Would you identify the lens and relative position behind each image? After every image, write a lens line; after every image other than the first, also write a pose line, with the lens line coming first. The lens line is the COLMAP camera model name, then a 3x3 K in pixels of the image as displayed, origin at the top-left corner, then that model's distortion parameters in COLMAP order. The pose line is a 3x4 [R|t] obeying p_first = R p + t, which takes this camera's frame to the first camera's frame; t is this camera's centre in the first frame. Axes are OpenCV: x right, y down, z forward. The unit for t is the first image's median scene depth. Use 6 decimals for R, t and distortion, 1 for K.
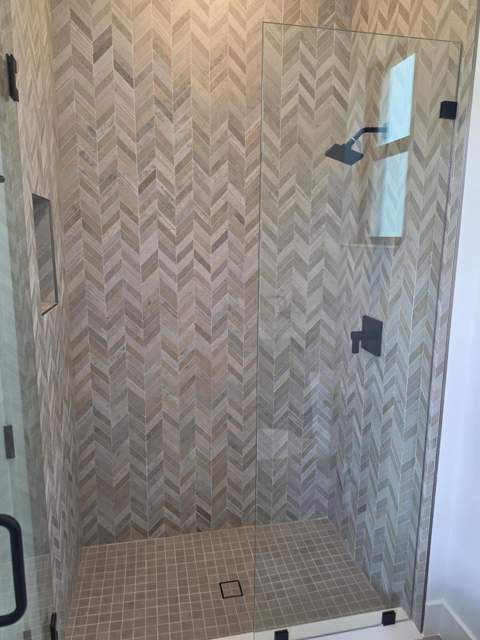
lens RADIAL K [[440.1, 0, 240.0], [0, 440.1, 320.0], [0, 0, 1]] dist [0.087081, -0.111857]
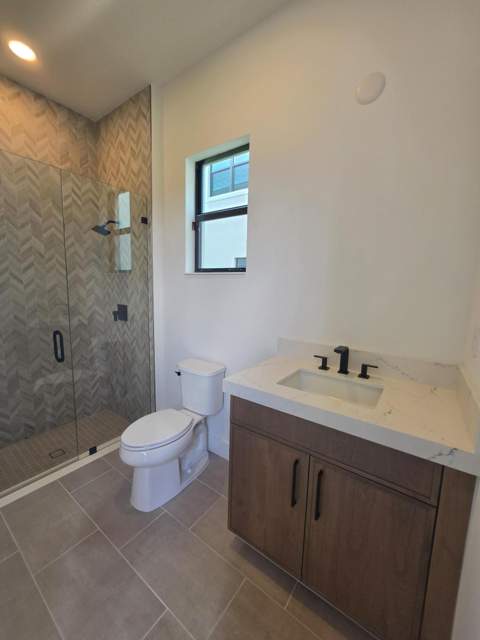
lens RADIAL K [[258.3, 0, 240.0], [0, 258.3, 320.0], [0, 0, 1]] dist [-0.002378, -0.000223]
pose [[0.739110, -0.075318, 0.669361, -0.128561], [0.101520, 0.994833, -0.000158, 0.122370], [-0.665891, 0.068070, 0.742937, -0.331499]]
